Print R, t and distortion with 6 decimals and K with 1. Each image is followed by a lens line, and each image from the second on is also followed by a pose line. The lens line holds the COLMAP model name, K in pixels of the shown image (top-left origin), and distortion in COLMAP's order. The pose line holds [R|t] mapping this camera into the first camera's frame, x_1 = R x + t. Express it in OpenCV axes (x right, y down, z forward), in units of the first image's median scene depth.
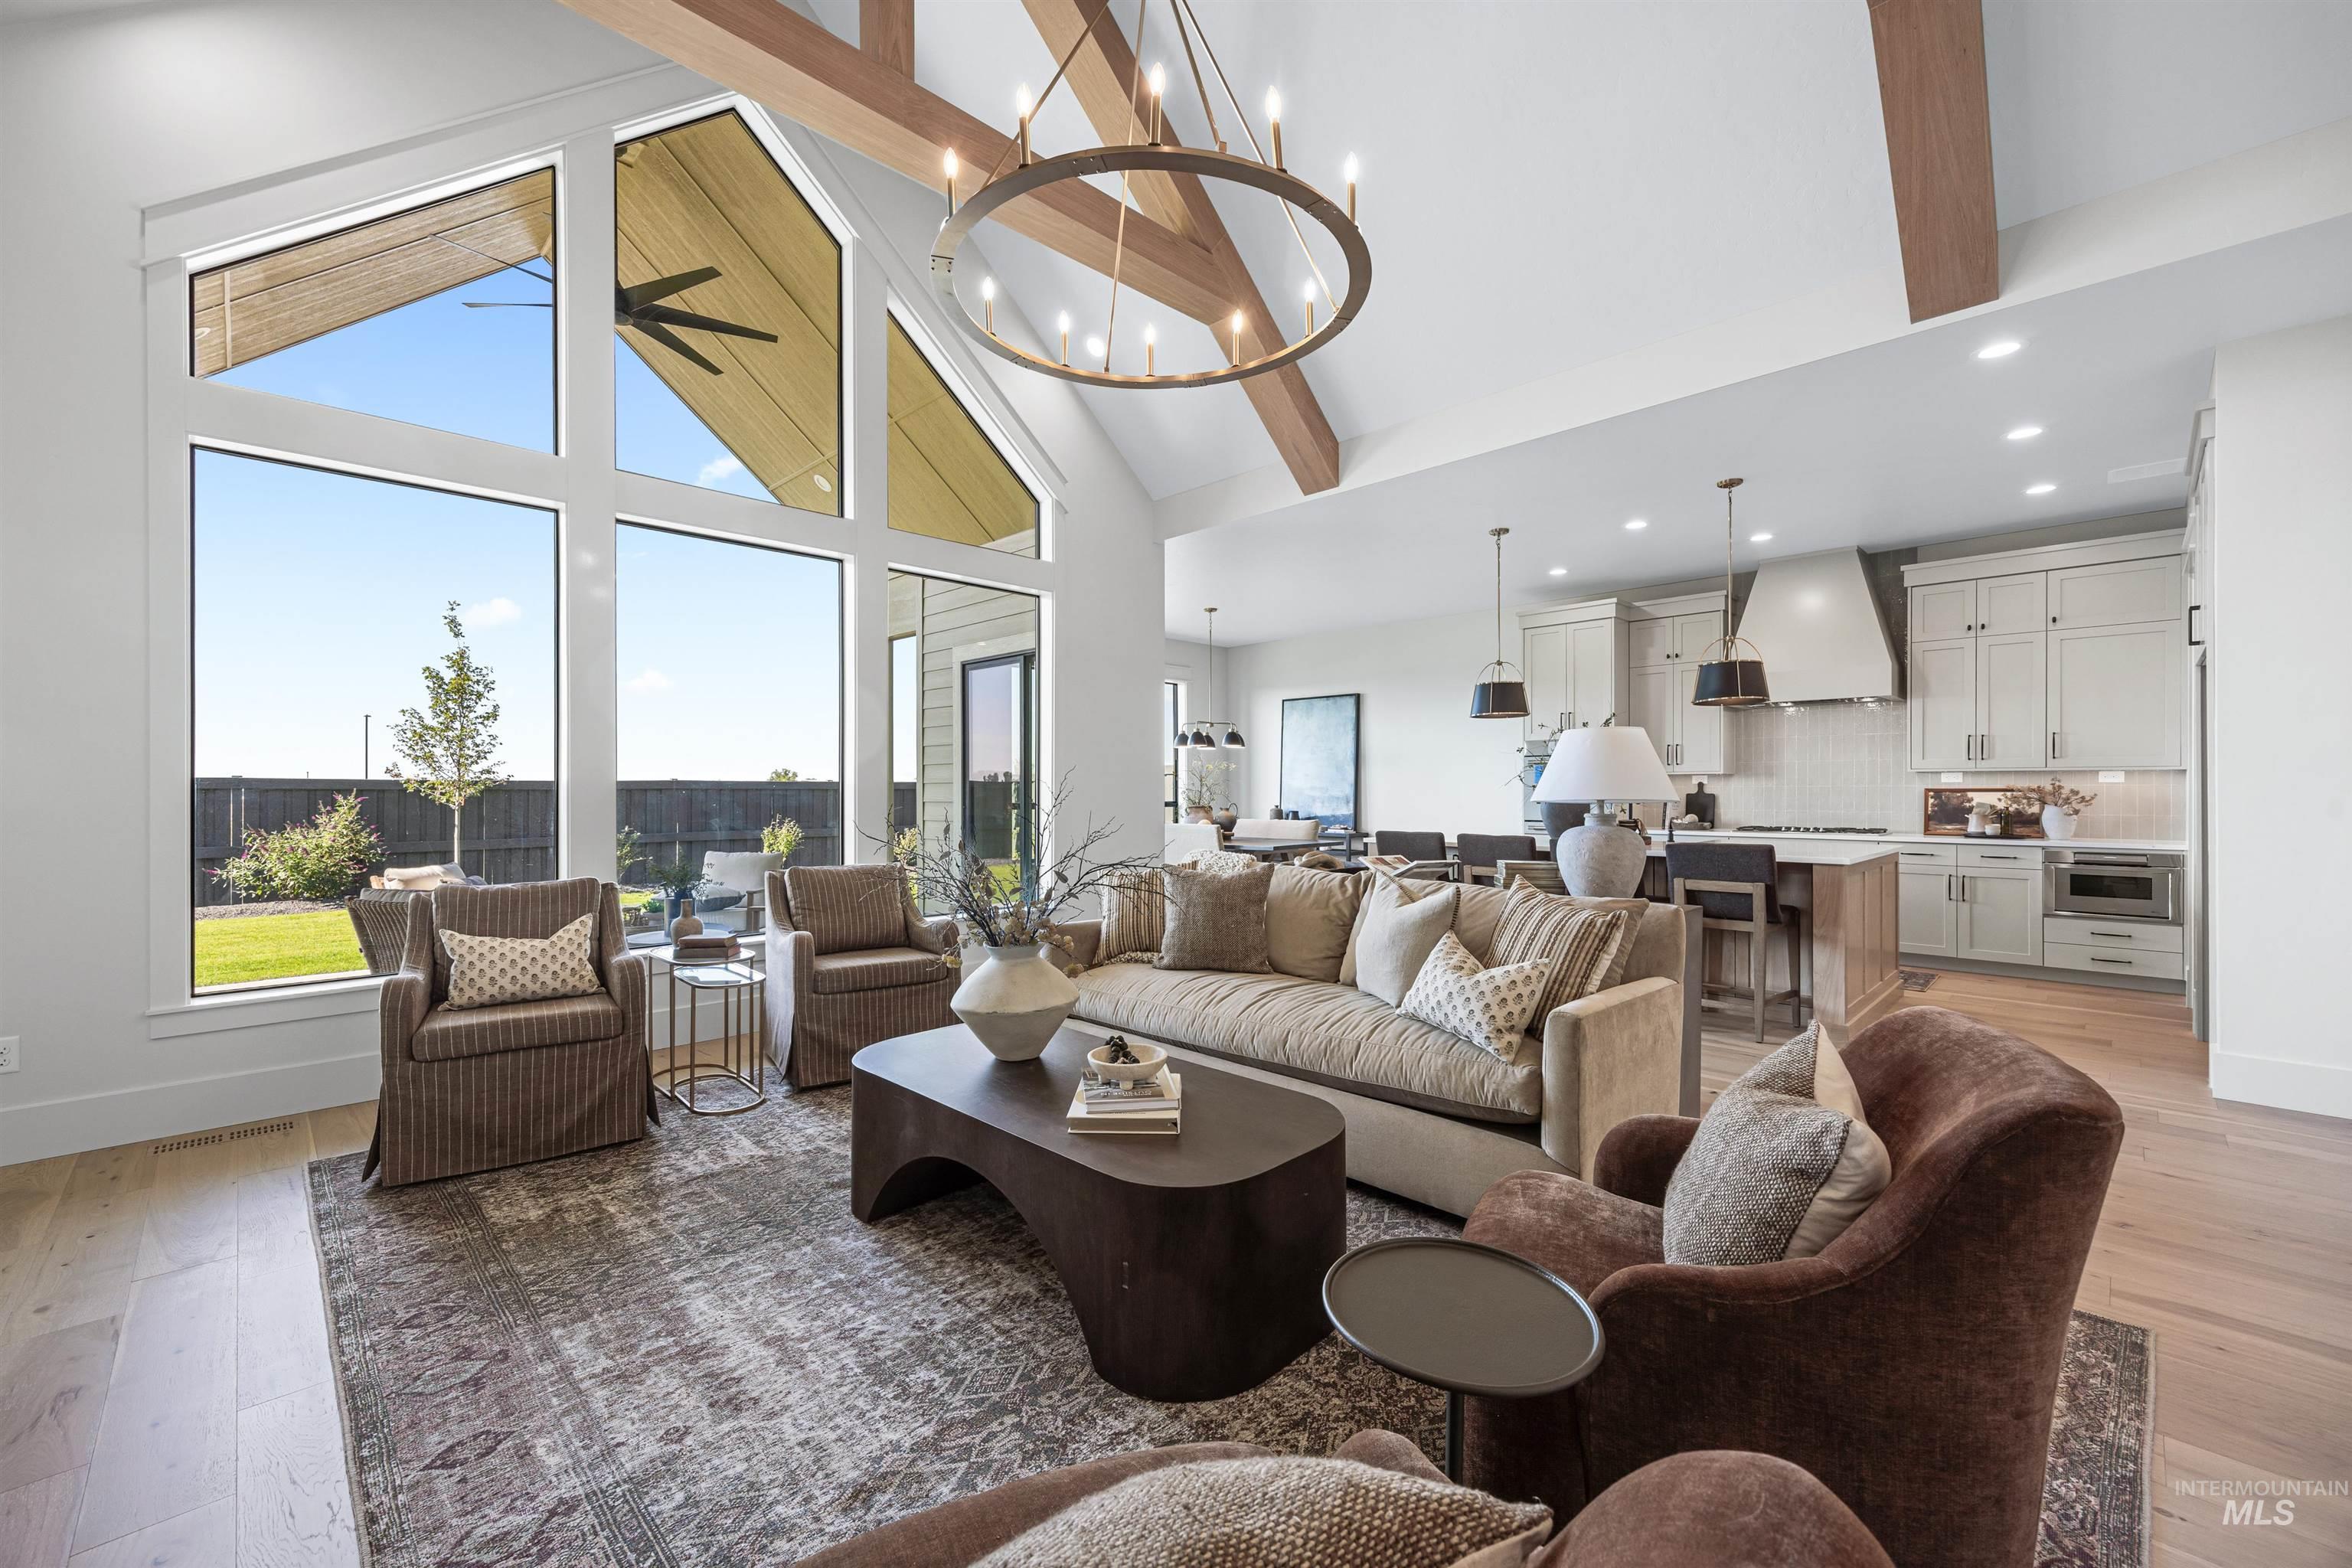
lens RADIAL K [[945.7, 0, 1169.1], [0, 945.7, 789.6], [0, 0, 1]] dist [0.009945, 0.000054]
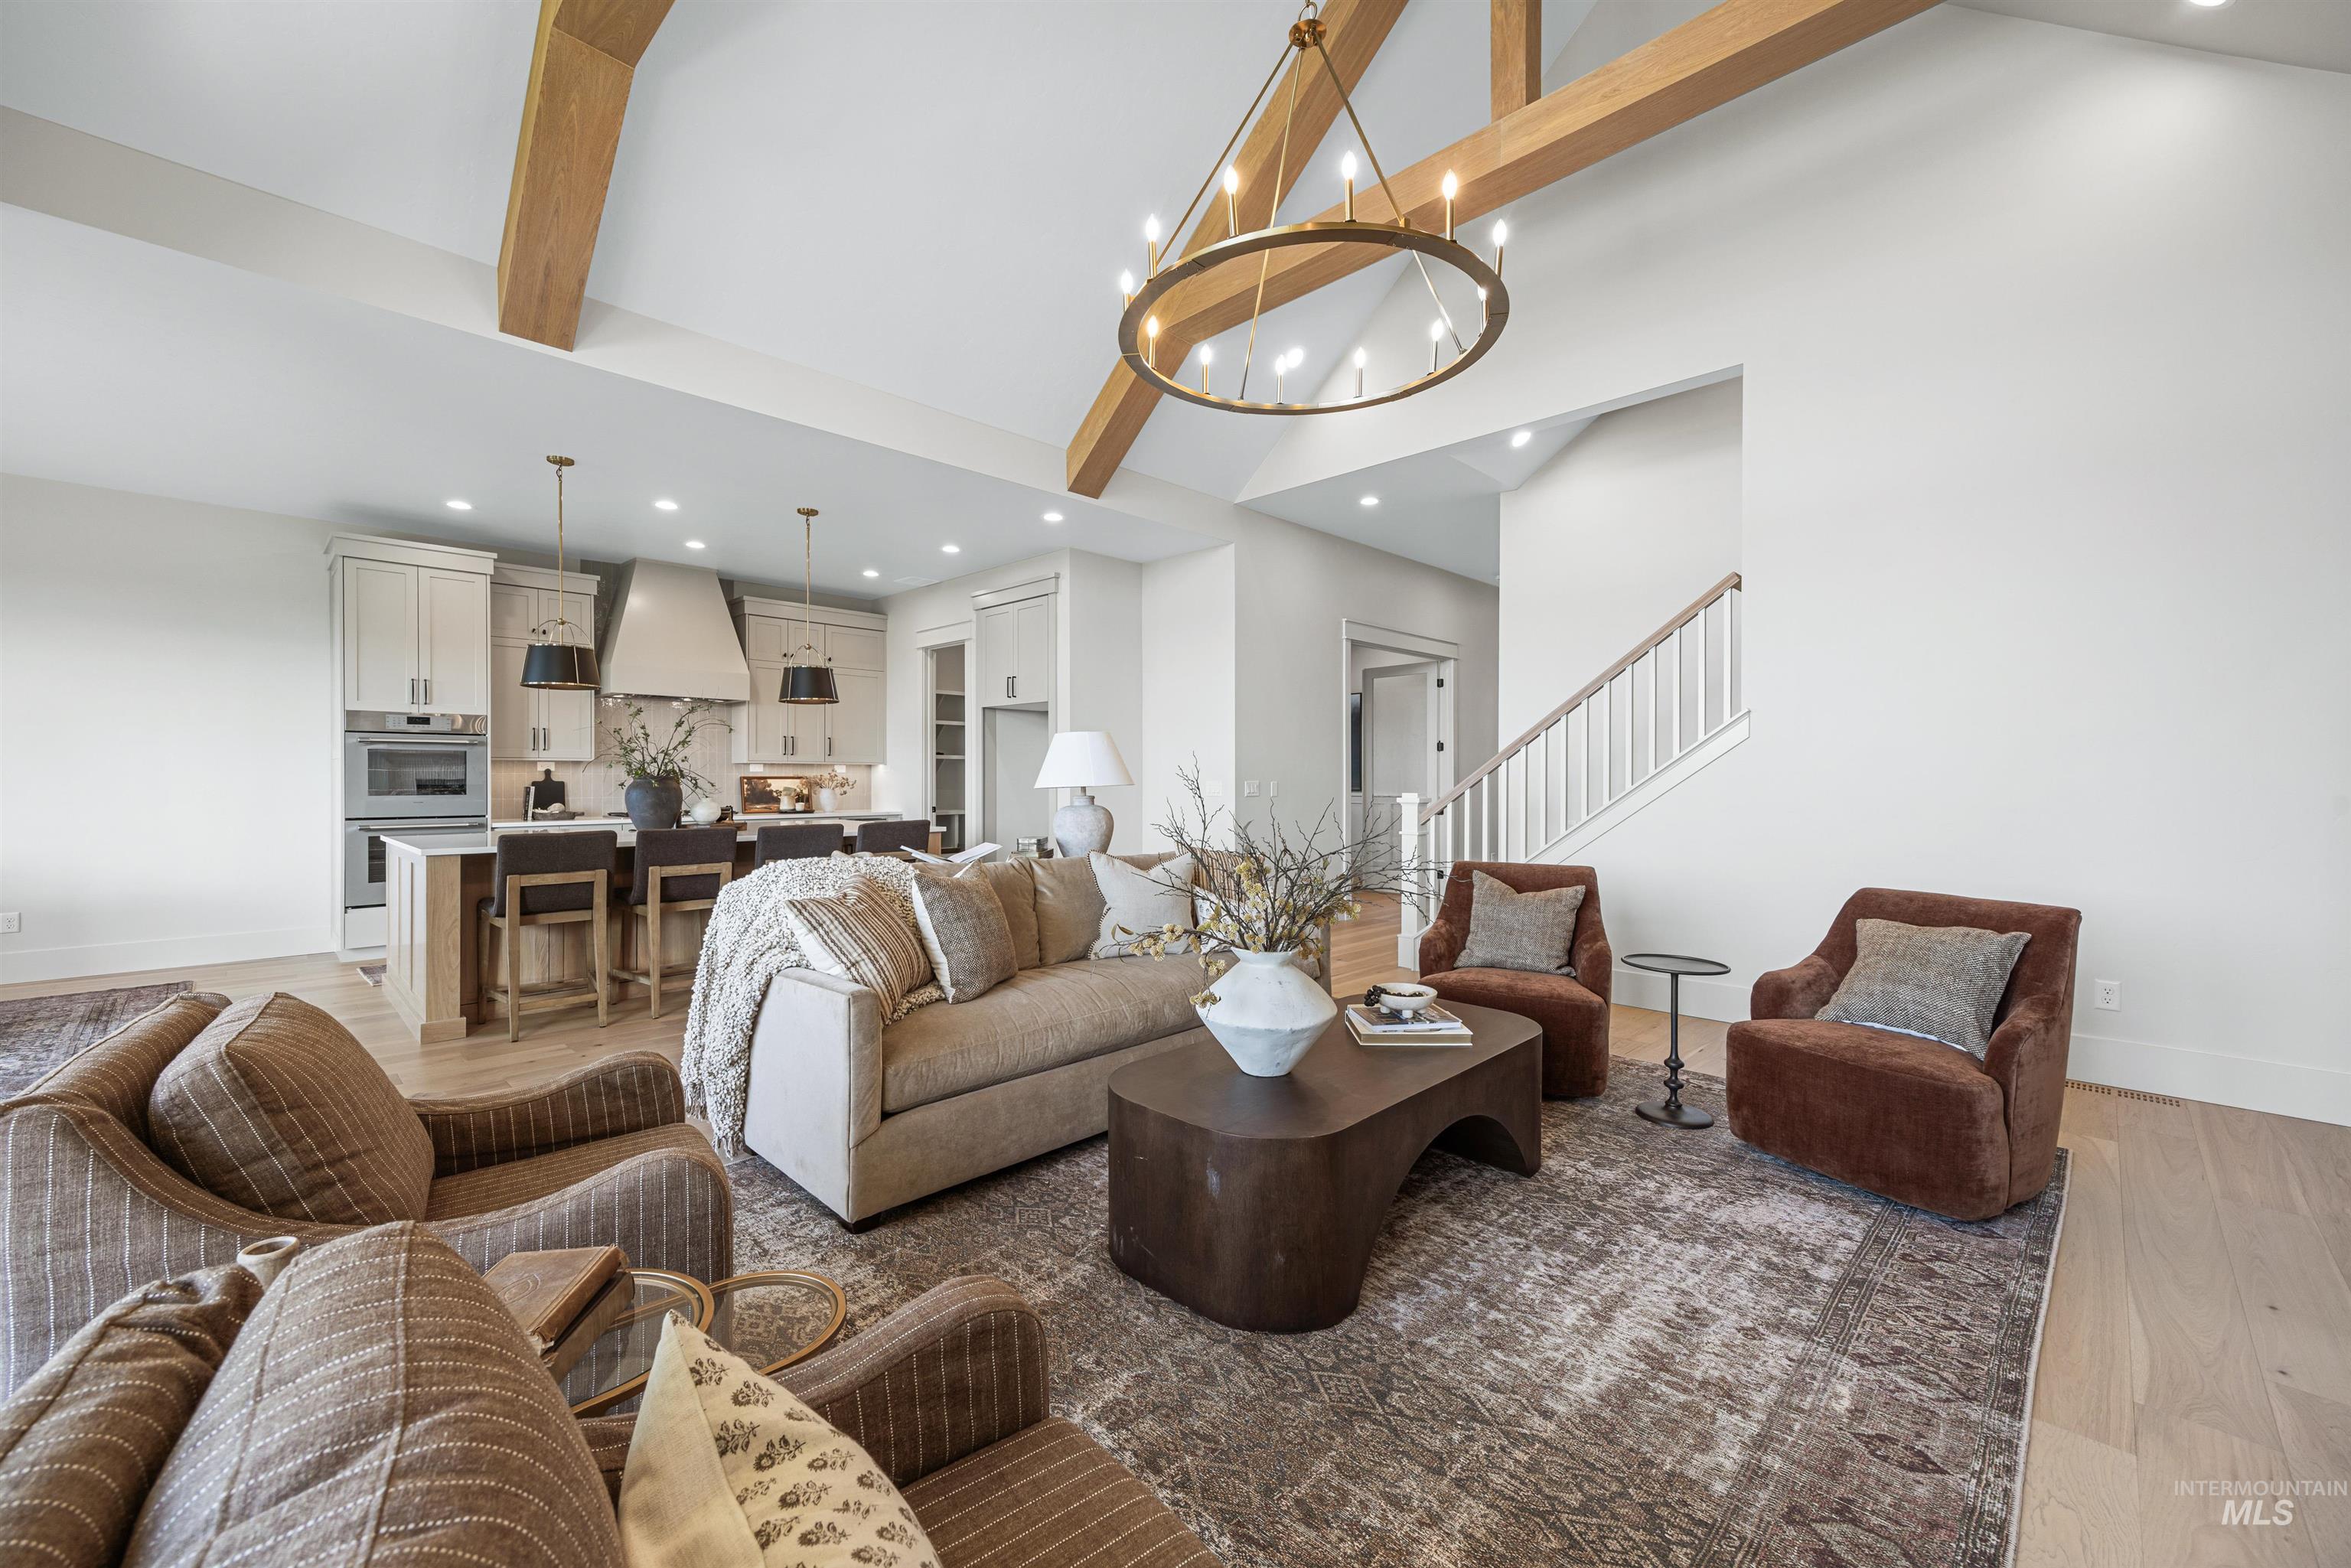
lens RADIAL K [[931.2, 0, 1173.6], [0, 931.2, 775.5], [0, 0, 1]] dist [0.008394, -0.000397]
pose [[-0.018387, 0.002550, 0.999828, -0.500201], [-0.001261, 0.999996, -0.002574, 0.000129], [-0.999830, -0.001308, -0.018384, 0.523312]]
